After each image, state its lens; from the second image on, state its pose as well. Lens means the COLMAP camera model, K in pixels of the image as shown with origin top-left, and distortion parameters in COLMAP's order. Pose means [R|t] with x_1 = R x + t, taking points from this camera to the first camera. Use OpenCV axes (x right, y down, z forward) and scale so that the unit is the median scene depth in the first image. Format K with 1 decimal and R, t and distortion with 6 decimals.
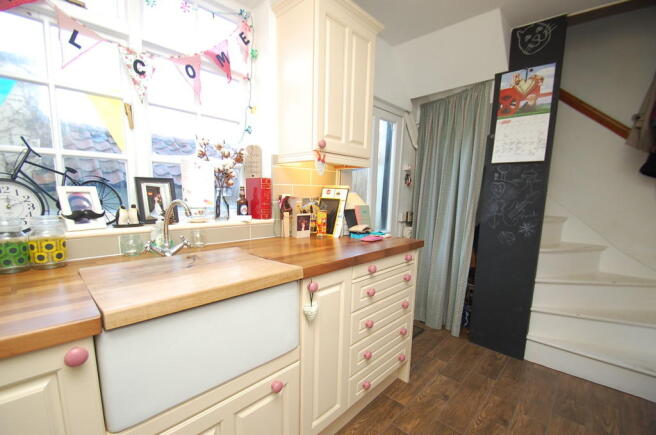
lens RADIAL K [[284.4, 0, 322.1], [0, 284.4, 235.9], [0, 0, 1]] dist [-0.013363, -0.000976]
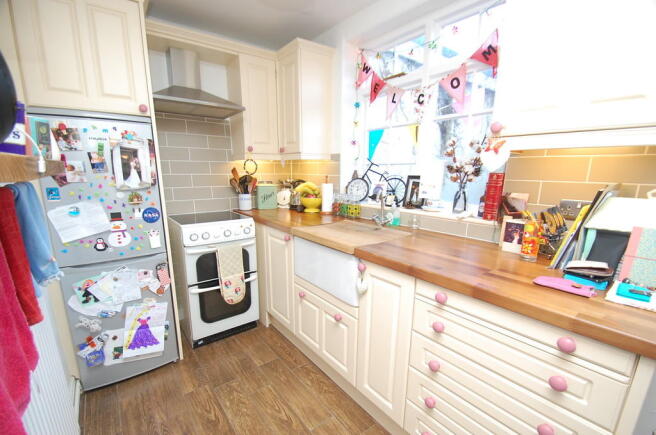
lens RADIAL K [[284.4, 0, 322.1], [0, 284.4, 235.9], [0, 0, 1]] dist [-0.013363, -0.000976]
pose [[-0.149083, 0.200634, -0.968256, 0.953164], [-0.157368, 0.961905, 0.223548, -0.164190], [0.976222, 0.185700, -0.111831, 0.778845]]
